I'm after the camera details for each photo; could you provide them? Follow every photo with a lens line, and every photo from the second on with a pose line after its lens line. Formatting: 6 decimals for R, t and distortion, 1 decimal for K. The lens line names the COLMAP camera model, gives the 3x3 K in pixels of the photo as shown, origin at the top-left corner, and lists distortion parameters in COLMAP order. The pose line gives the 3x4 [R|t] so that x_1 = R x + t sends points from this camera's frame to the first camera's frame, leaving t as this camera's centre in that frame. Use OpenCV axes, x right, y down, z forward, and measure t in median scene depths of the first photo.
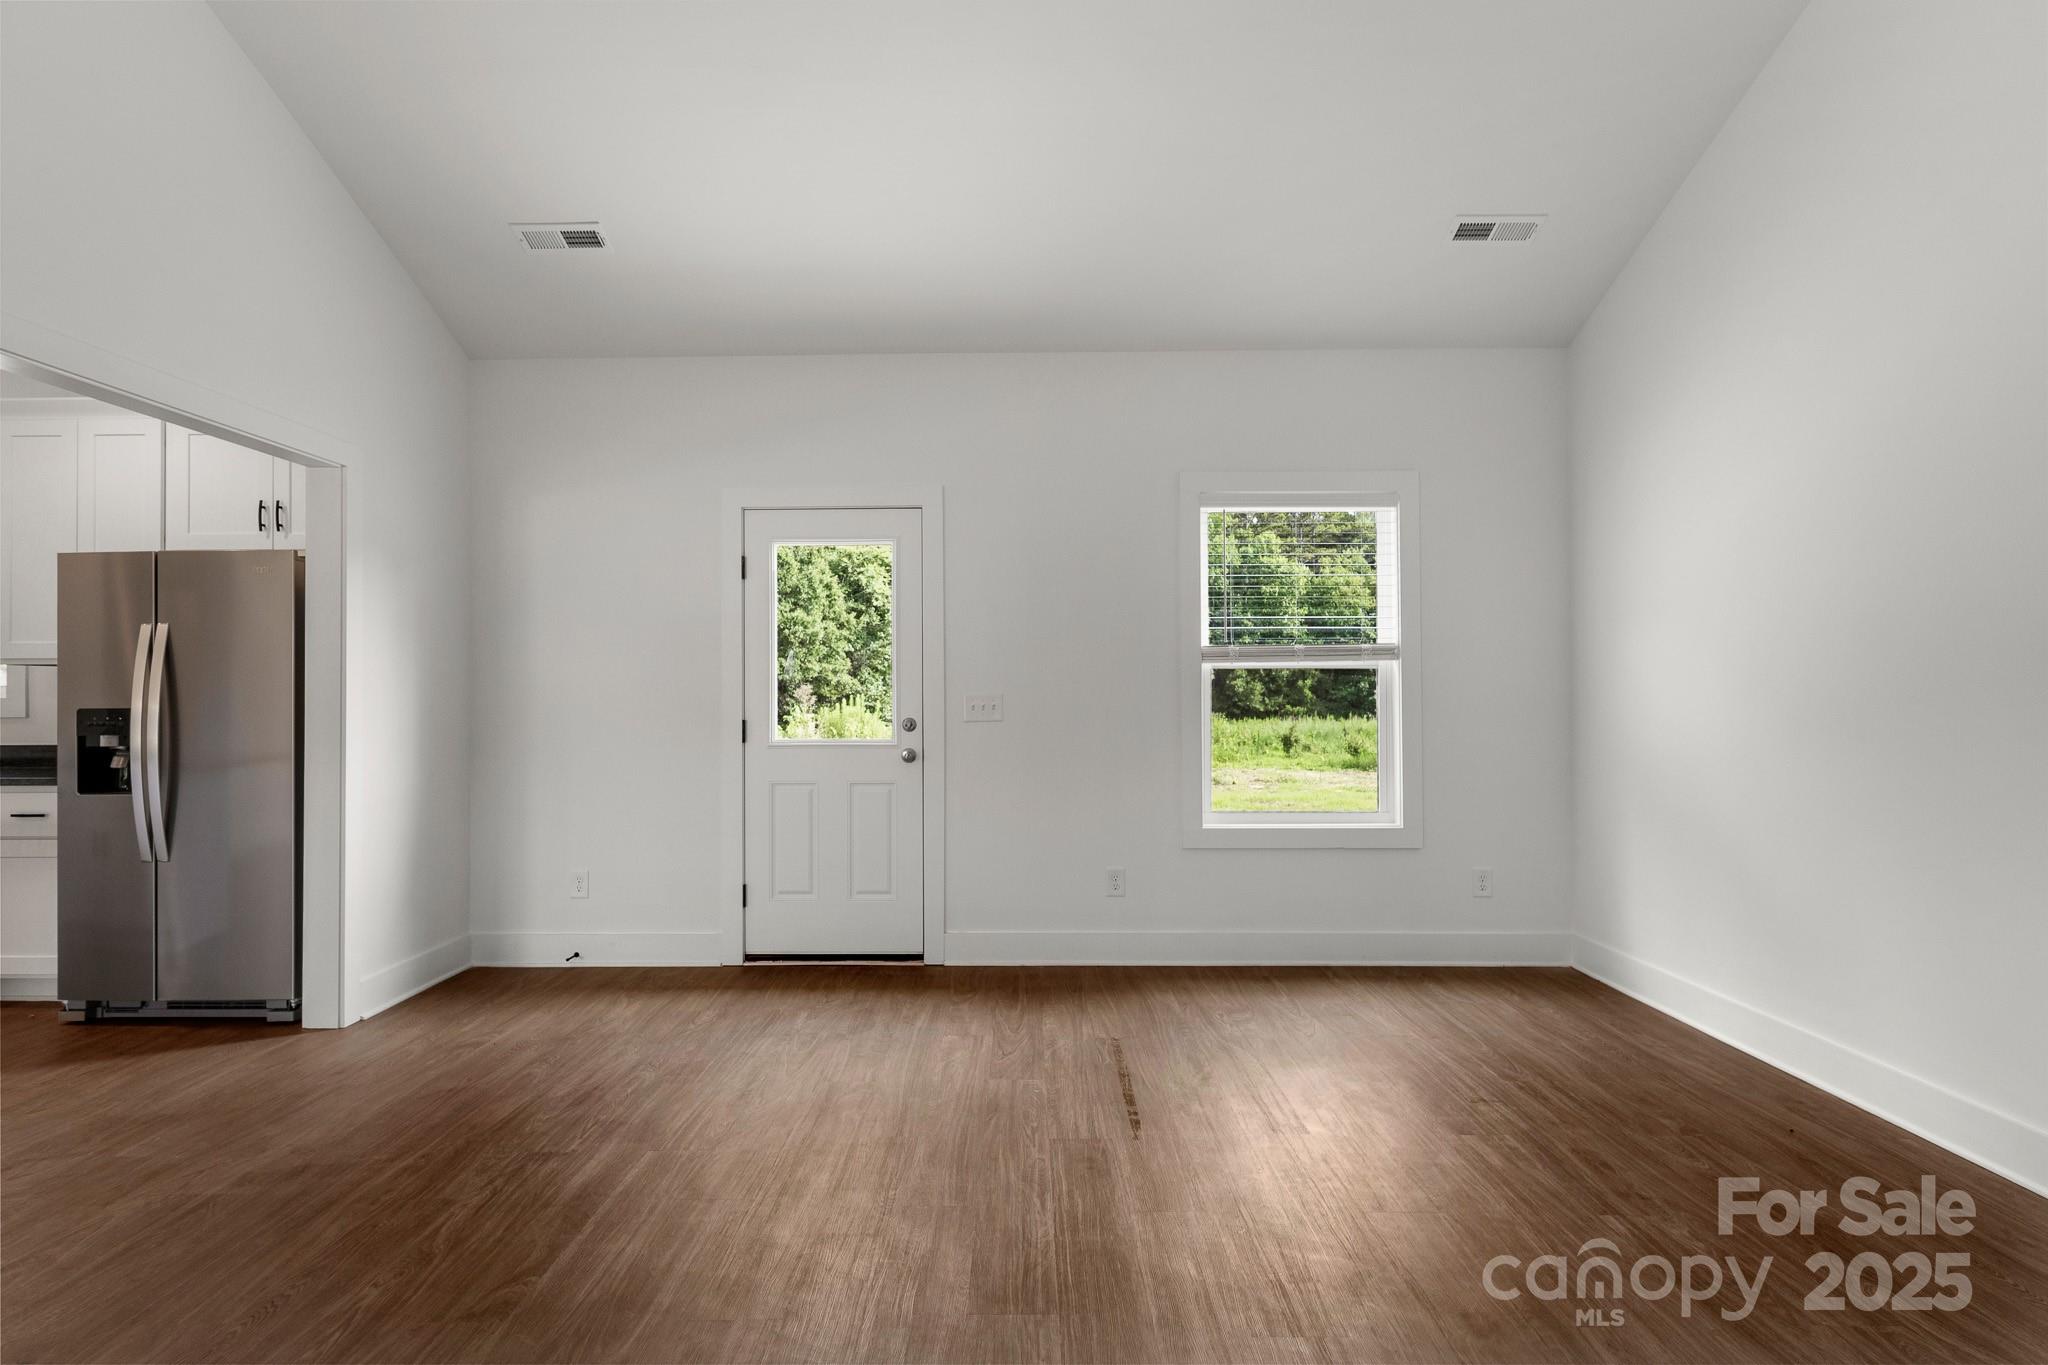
lens RADIAL K [[1006.6, 0, 997.5], [0, 1006.6, 686.2], [0, 0, 1]] dist [0.001868, 0.000330]
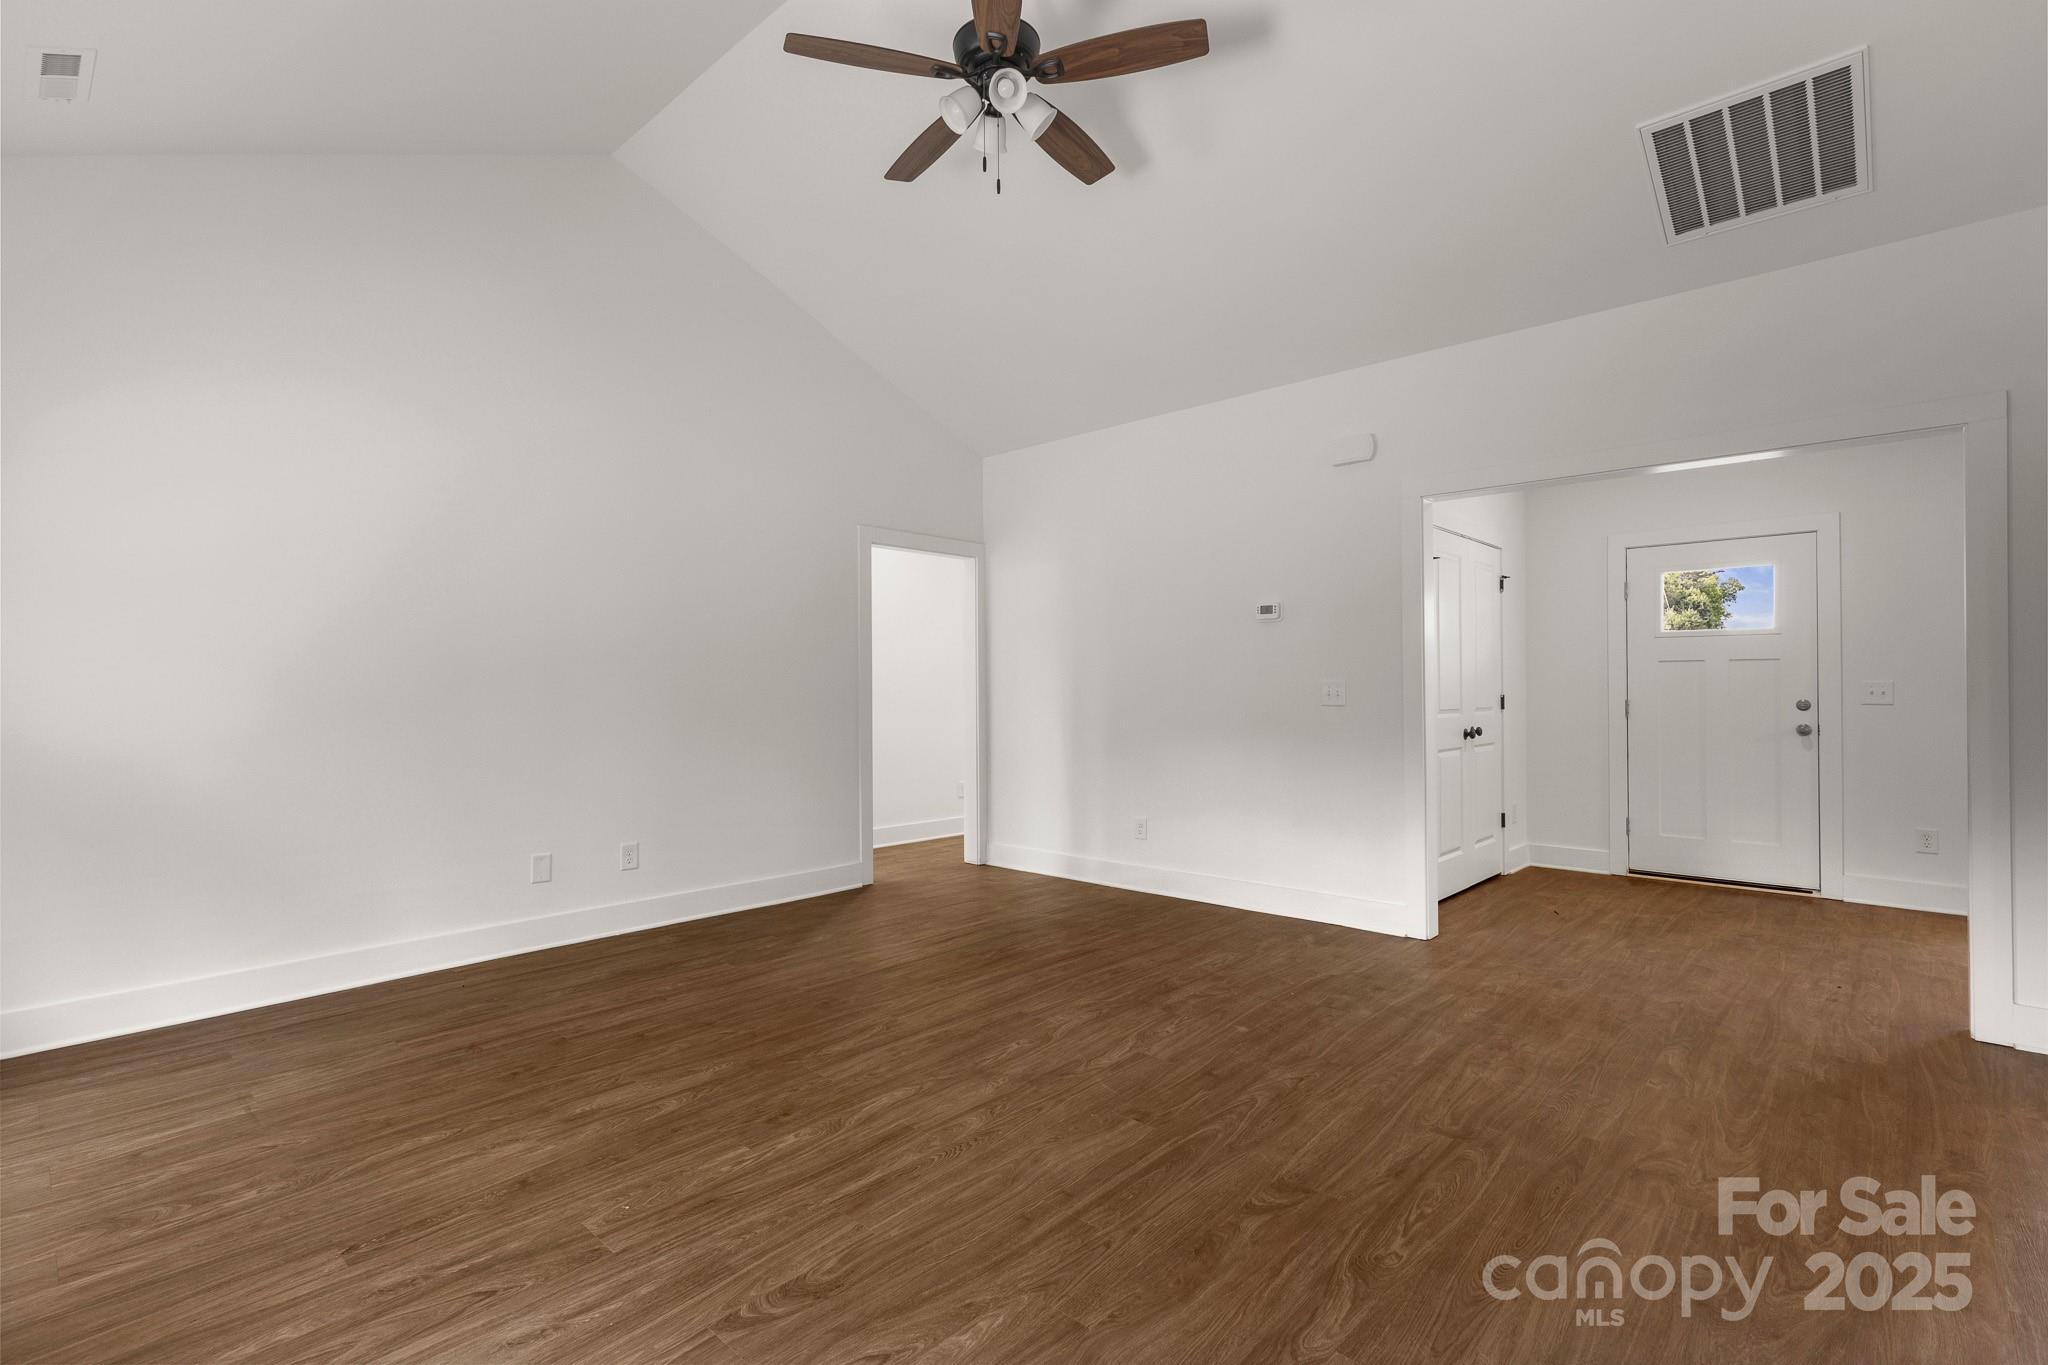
lens RADIAL K [[949.9, 0, 1014.1], [0, 949.9, 684.7], [0, 0, 1]] dist [0.011127, -0.000030]
pose [[-0.742095, 0.009952, 0.670221, -0.531177], [0.001430, 0.999911, -0.013264, 0.015276], [-0.670293, -0.008885, -0.742043, 1.073636]]
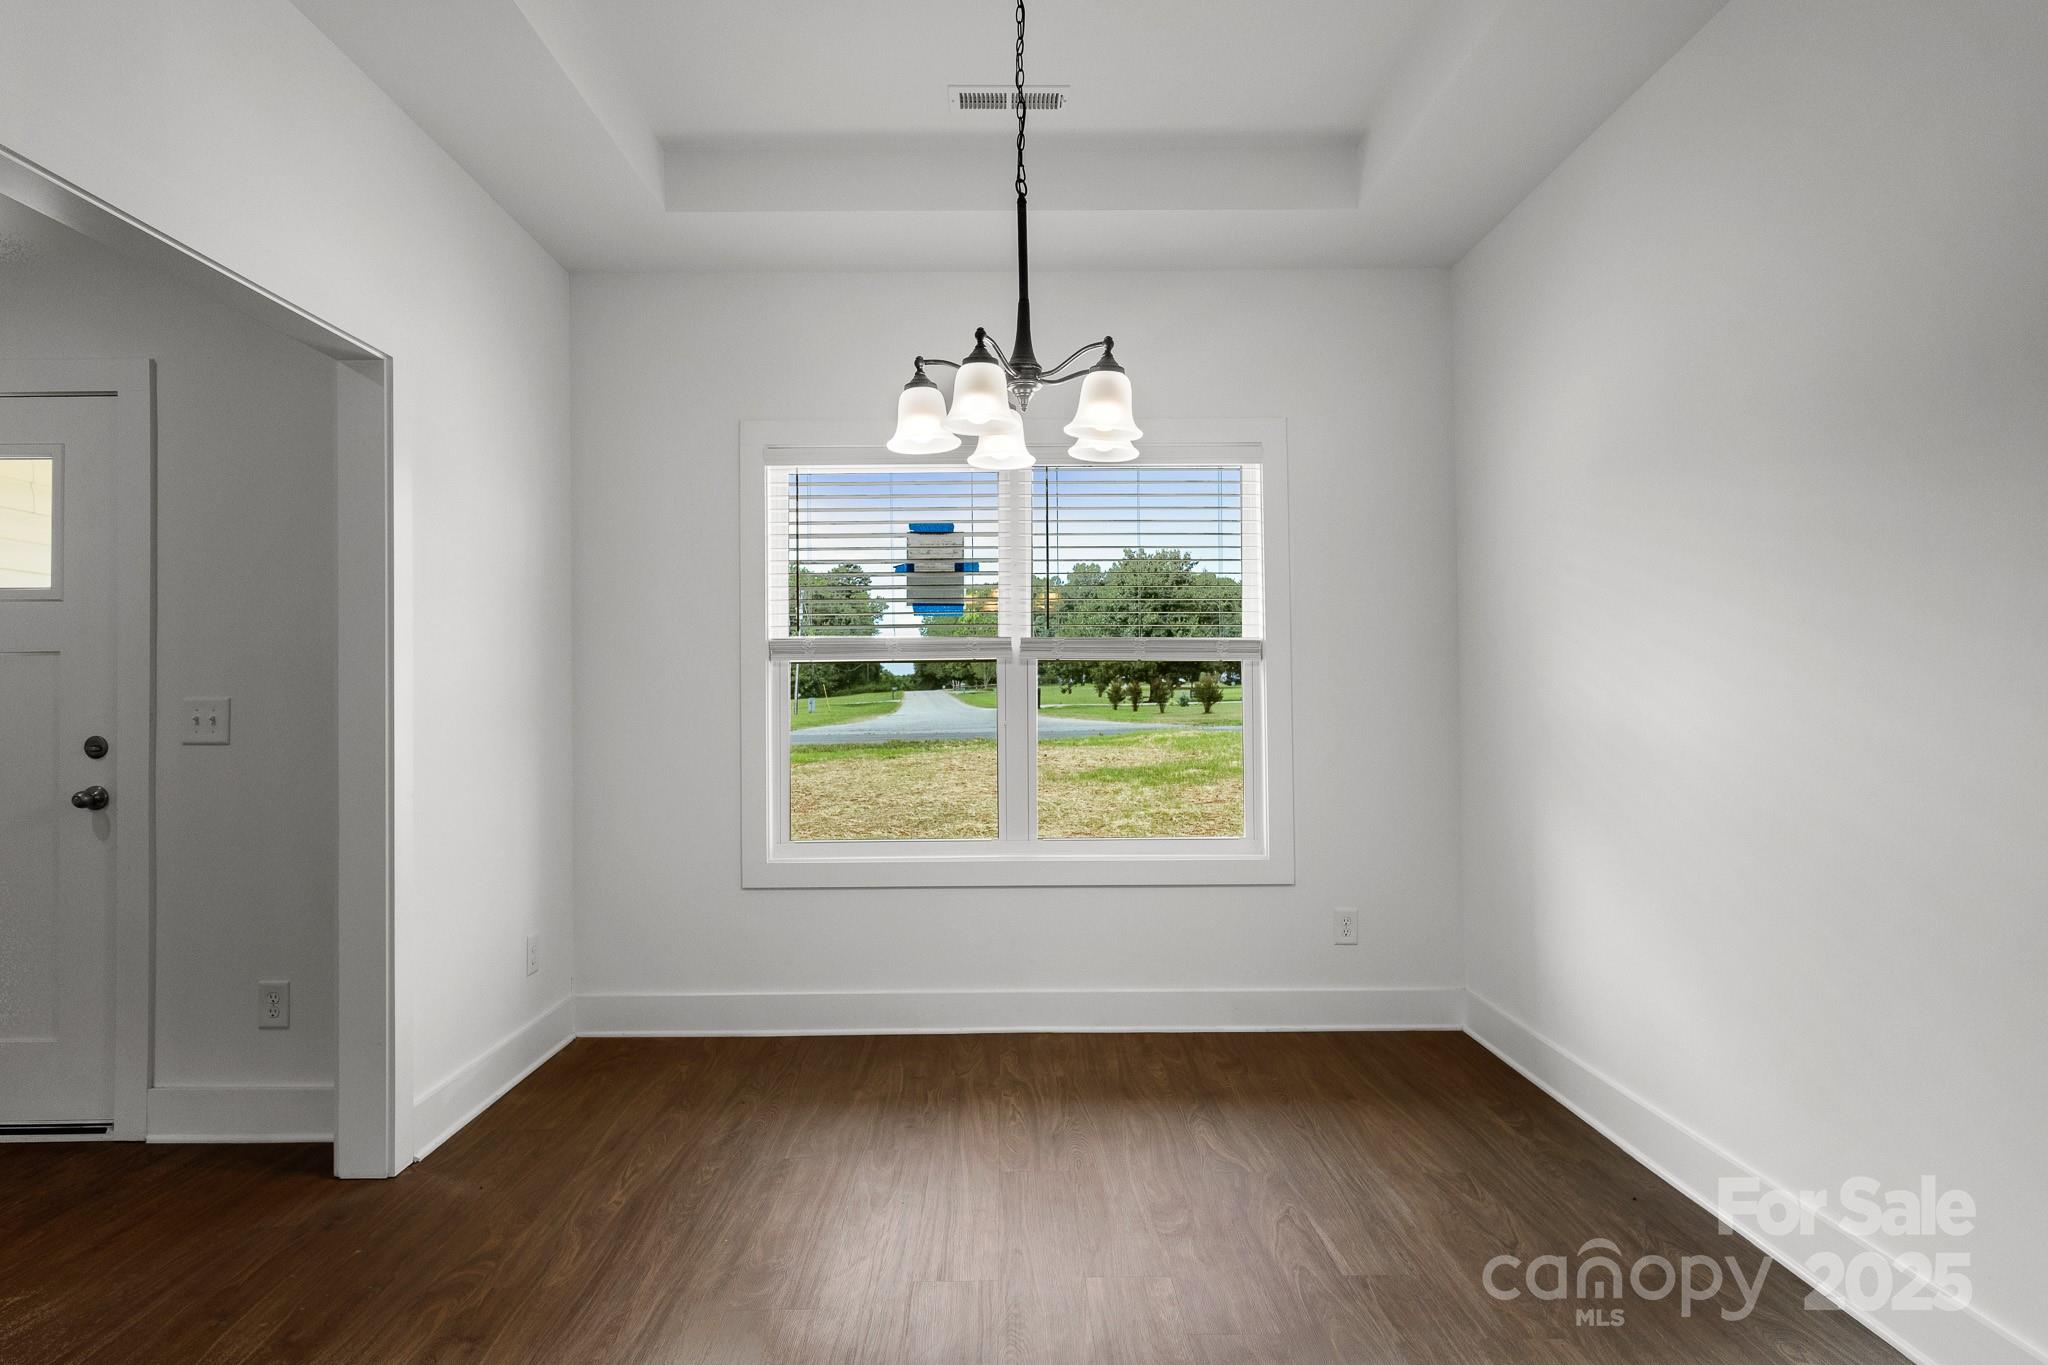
lens RADIAL K [[1099.2, 0, 1016.7], [0, 1099.2, 686.1], [0, 0, 1]] dist [0.001308, 0.000166]
pose [[-0.999635, 0.013092, -0.023641, -1.093960], [0.013546, 0.999725, -0.019147, 0.008878], [0.023384, -0.019460, -0.999537, 0.052727]]
